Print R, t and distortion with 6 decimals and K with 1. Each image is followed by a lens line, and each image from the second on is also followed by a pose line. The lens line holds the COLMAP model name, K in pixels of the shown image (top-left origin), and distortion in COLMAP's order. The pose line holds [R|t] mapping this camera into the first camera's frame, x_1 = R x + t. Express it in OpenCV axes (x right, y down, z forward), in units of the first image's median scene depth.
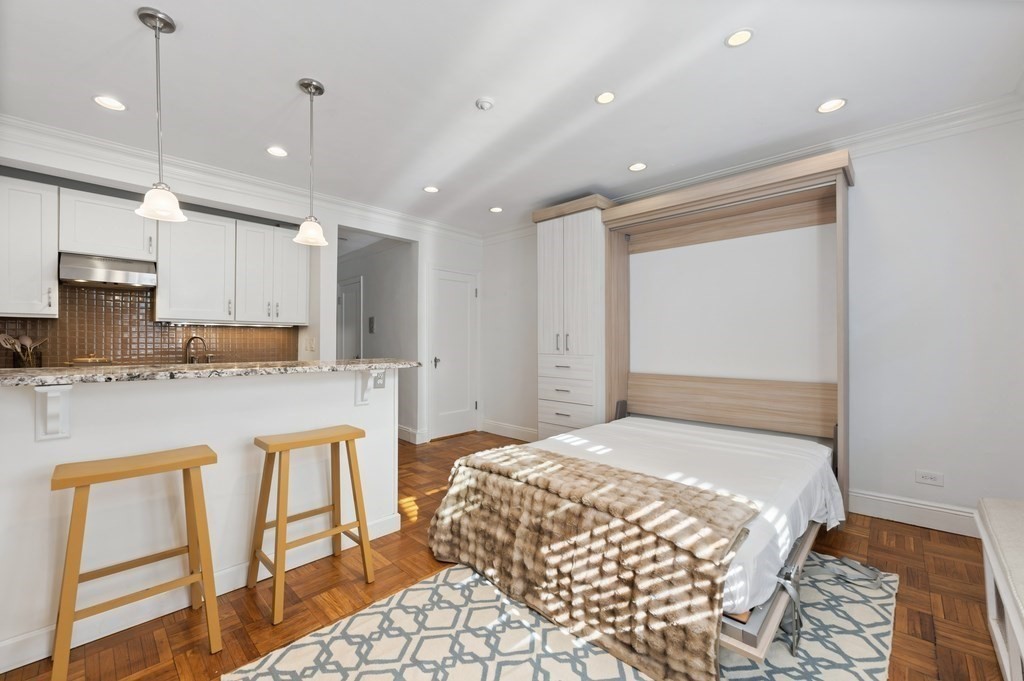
lens RADIAL K [[409.7, 0, 509.8], [0, 409.7, 338.5], [0, 0, 1]] dist [-0.002234, -0.000115]
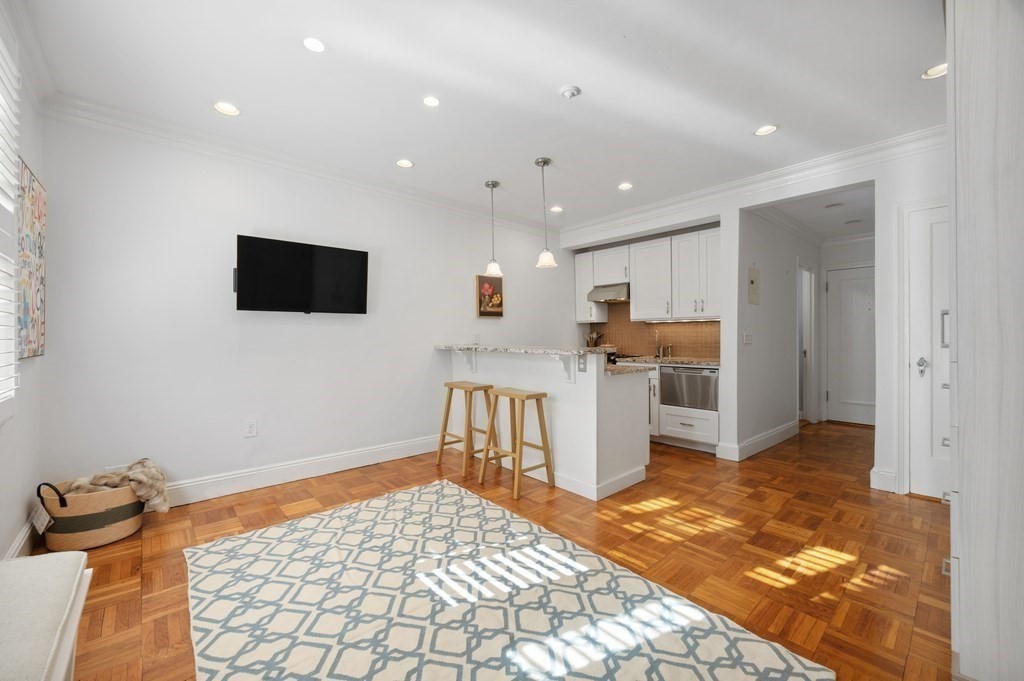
lens RADIAL K [[409.7, 0, 509.8], [0, 409.7, 338.5], [0, 0, 1]] dist [-0.002234, -0.000115]
pose [[-0.077631, 0.000537, -0.996982, 1.098073], [0.010972, 0.999940, -0.000316, 0.026424], [0.996922, -0.010963, -0.077632, 1.088271]]
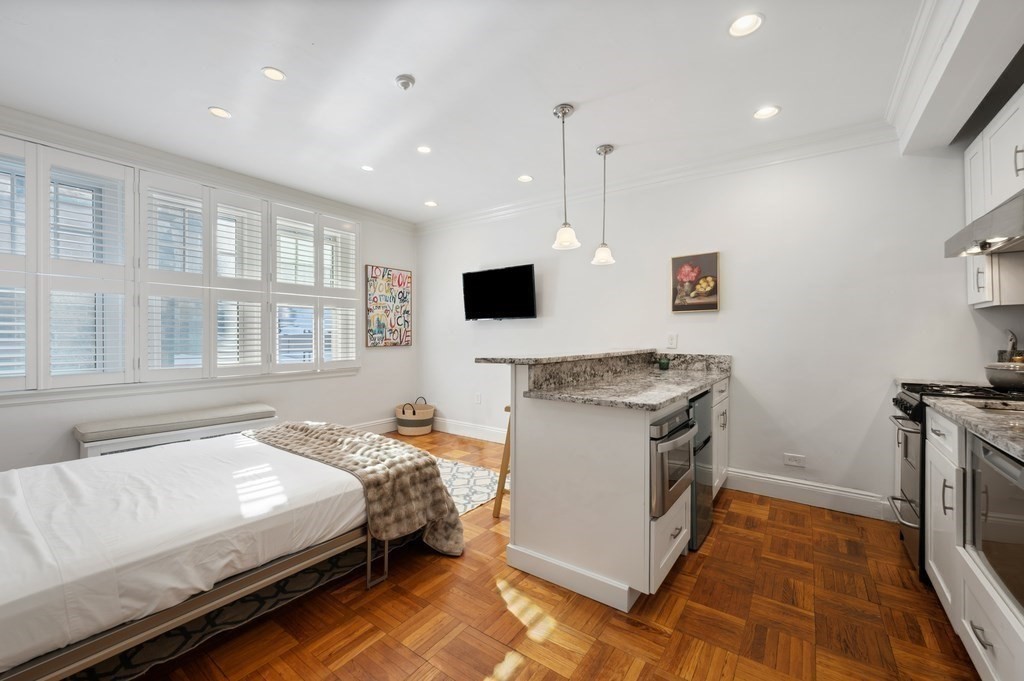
lens RADIAL K [[410.3, 0, 512.0], [0, 410.3, 340.5], [0, 0, 1]] dist [-0.001079, -0.000187]
pose [[-0.990739, -0.003474, -0.135735, -0.212684], [-0.003623, 0.999993, 0.000854, 0.022245], [0.135731, 0.001338, -0.990745, 2.313115]]
